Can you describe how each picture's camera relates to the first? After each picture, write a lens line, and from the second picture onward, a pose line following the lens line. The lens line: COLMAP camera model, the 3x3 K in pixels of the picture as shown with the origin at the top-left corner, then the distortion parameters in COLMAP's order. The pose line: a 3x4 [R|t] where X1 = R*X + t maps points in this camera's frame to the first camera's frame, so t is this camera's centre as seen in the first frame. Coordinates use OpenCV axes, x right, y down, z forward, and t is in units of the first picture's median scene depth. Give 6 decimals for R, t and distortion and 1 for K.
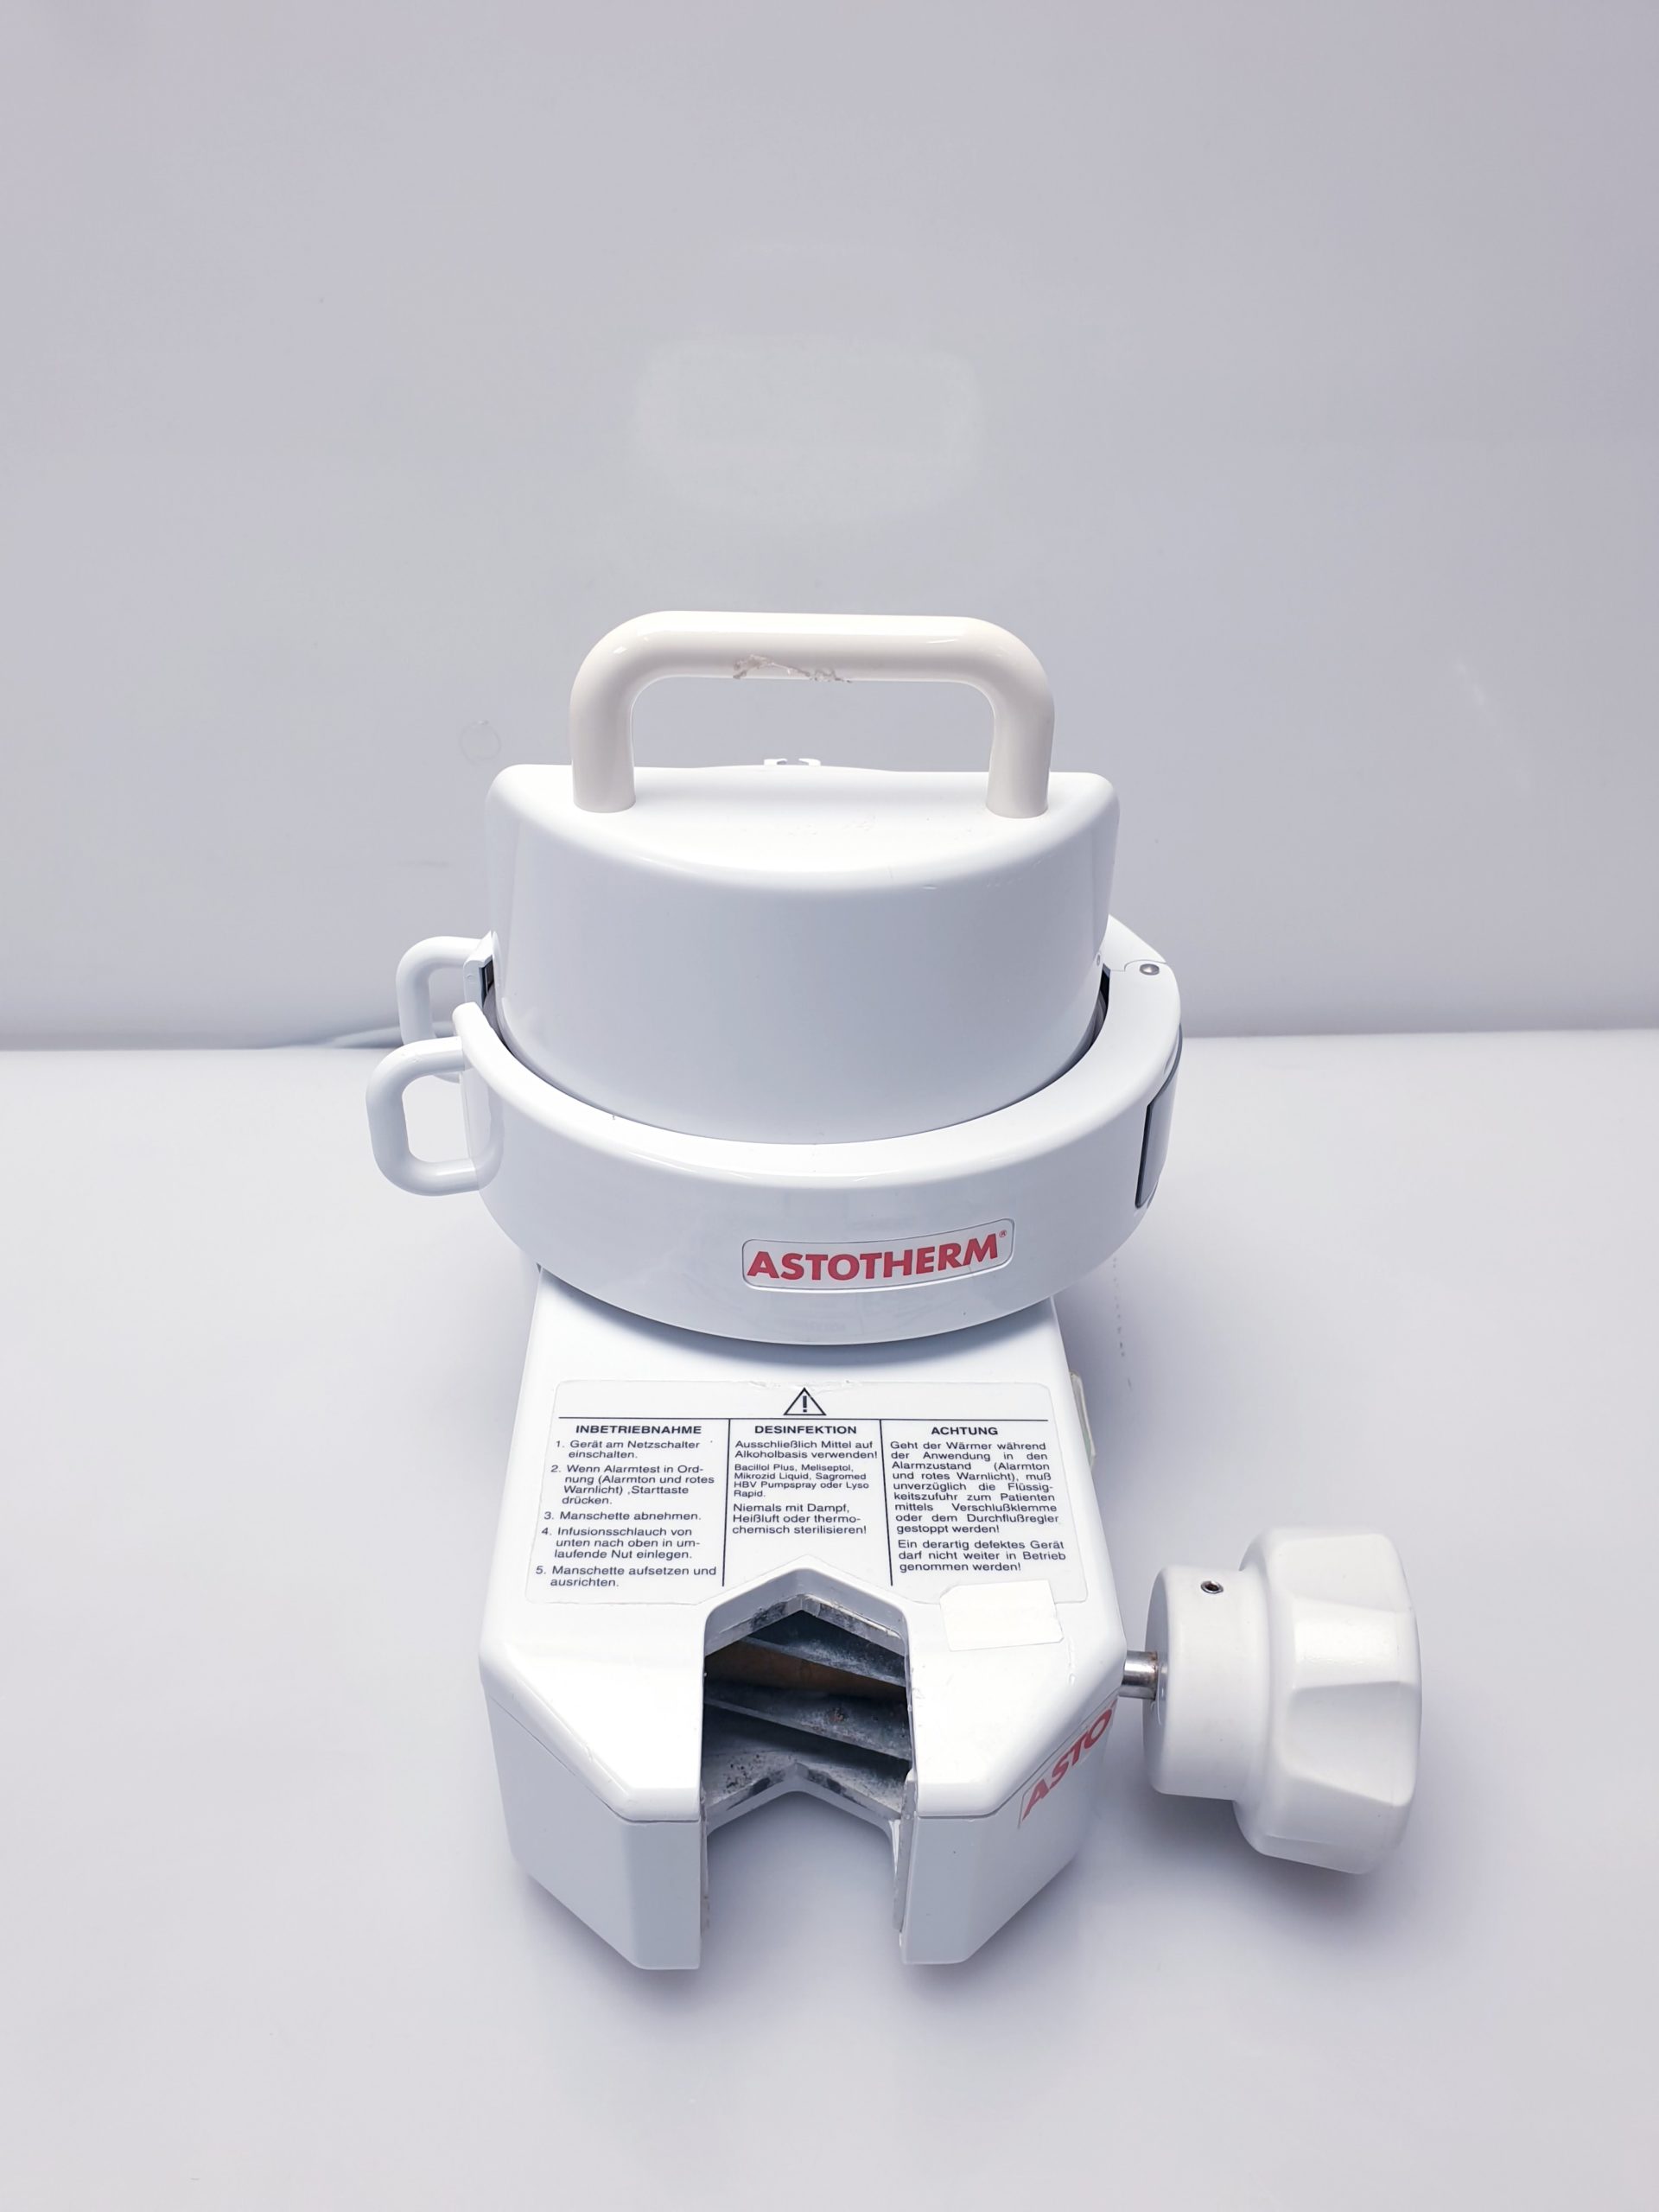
lens RADIAL K [[1754.3, 0, 832.7], [0, 1754.3, 1072.7], [0, 0, 1]] dist [0.199122, -0.470716]
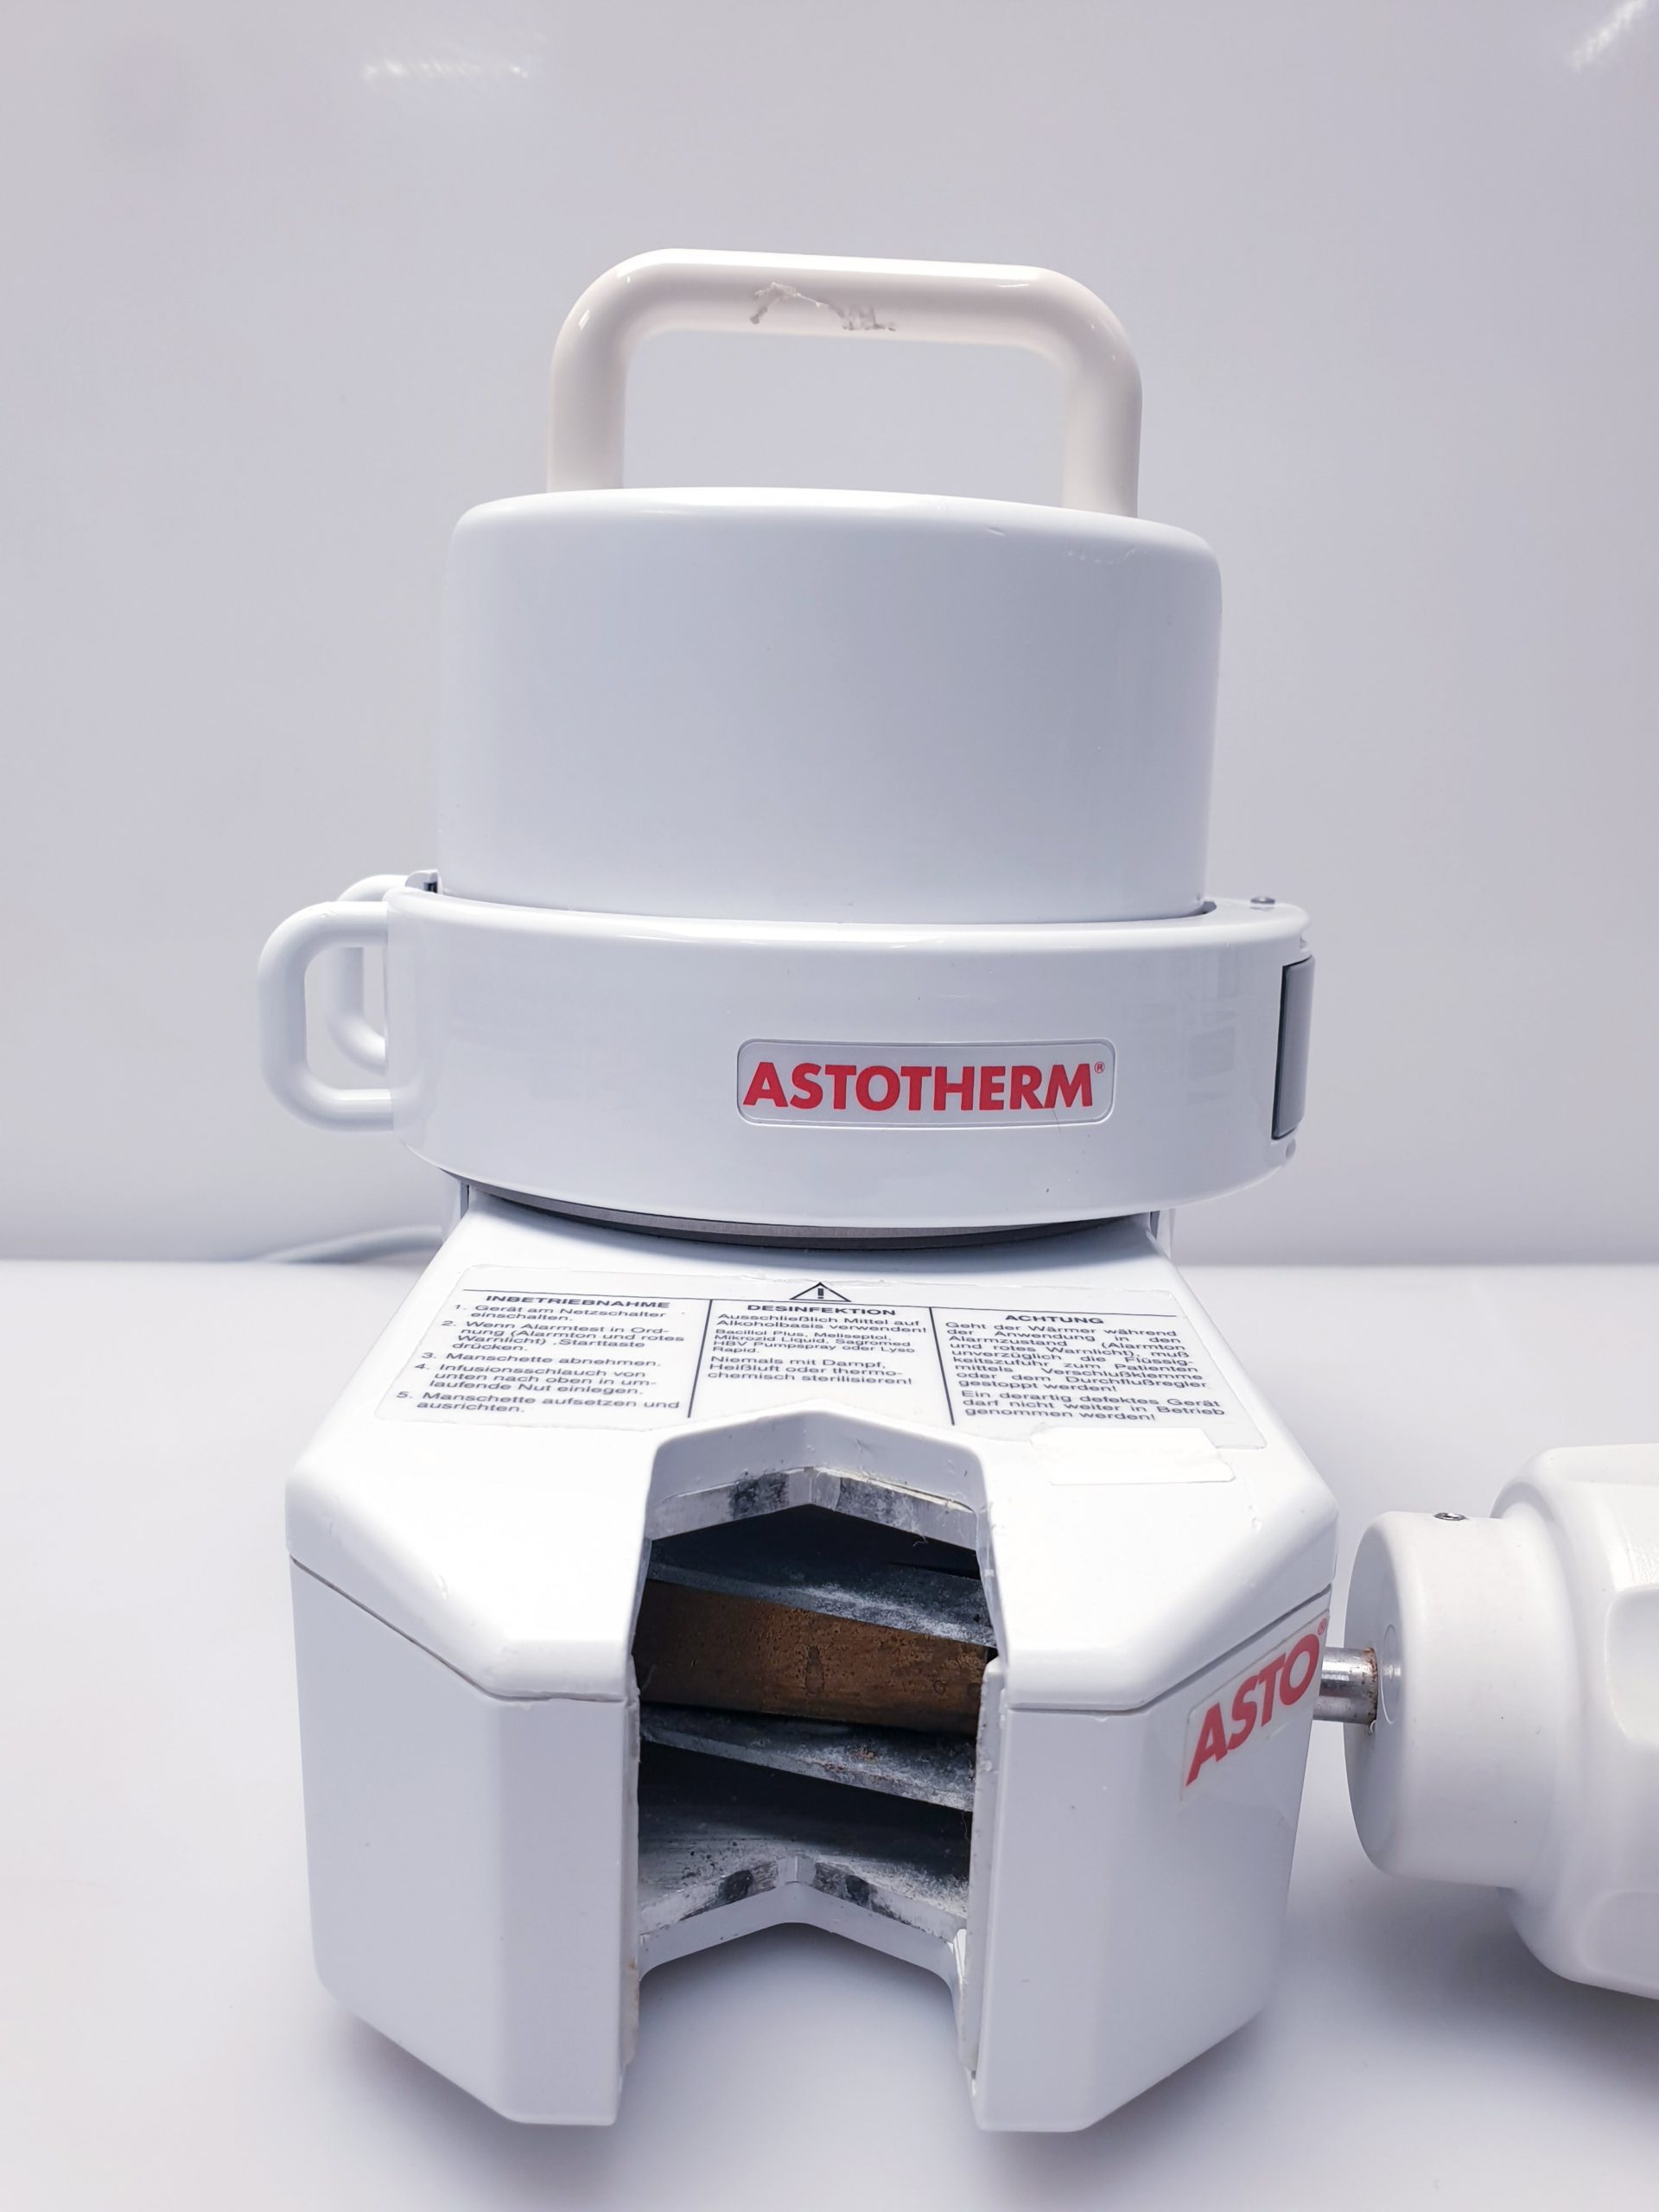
lens RADIAL K [[1754.3, 0, 832.7], [0, 1754.3, 1072.7], [0, 0, 1]] dist [0.199122, -0.470716]
pose [[0.999818, 0.011306, -0.015357, -0.001549], [-0.016140, 0.930598, -0.365688, 0.376879], [0.010157, 0.365869, 0.930611, 0.341267]]
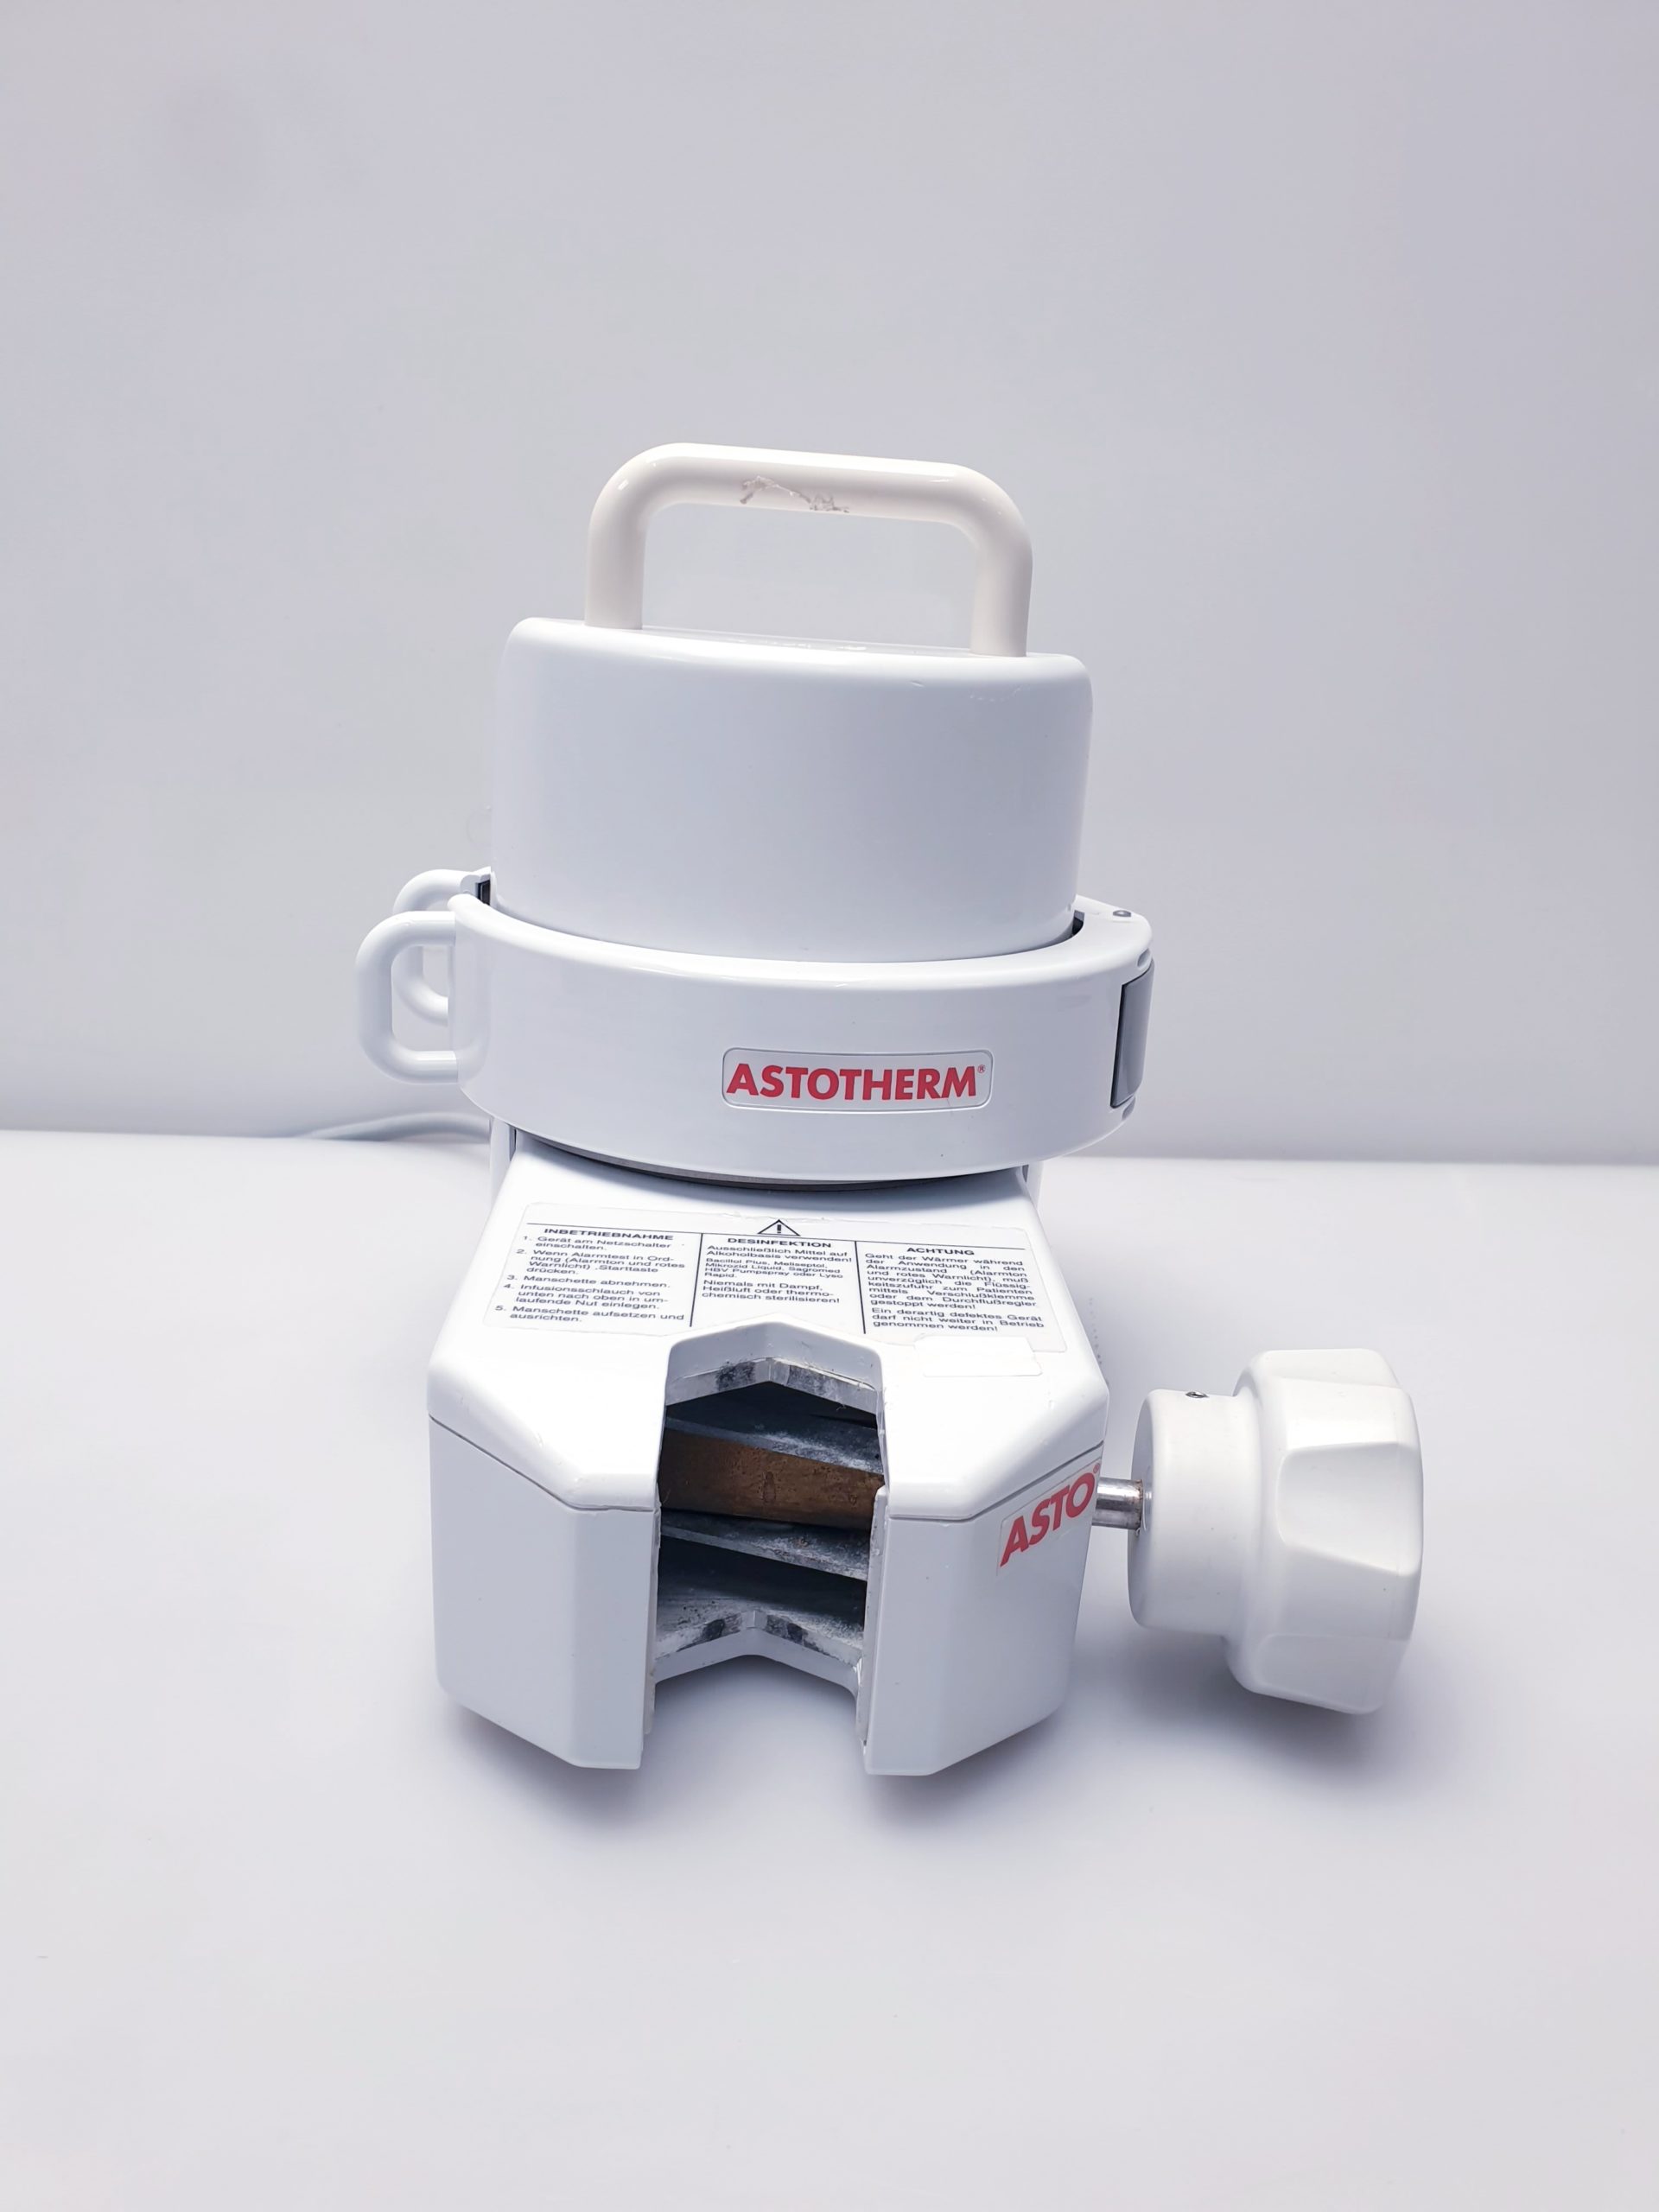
lens RADIAL K [[1726.7, 0, 848.8], [0, 1726.7, 1051.8], [0, 0, 1]] dist [0.218248, 0.000347]
pose [[0.999231, 0.033770, 0.019911, 0.000452], [-0.026884, 0.959934, -0.278933, 0.378885], [-0.028532, 0.278183, 0.960104, 0.045758]]
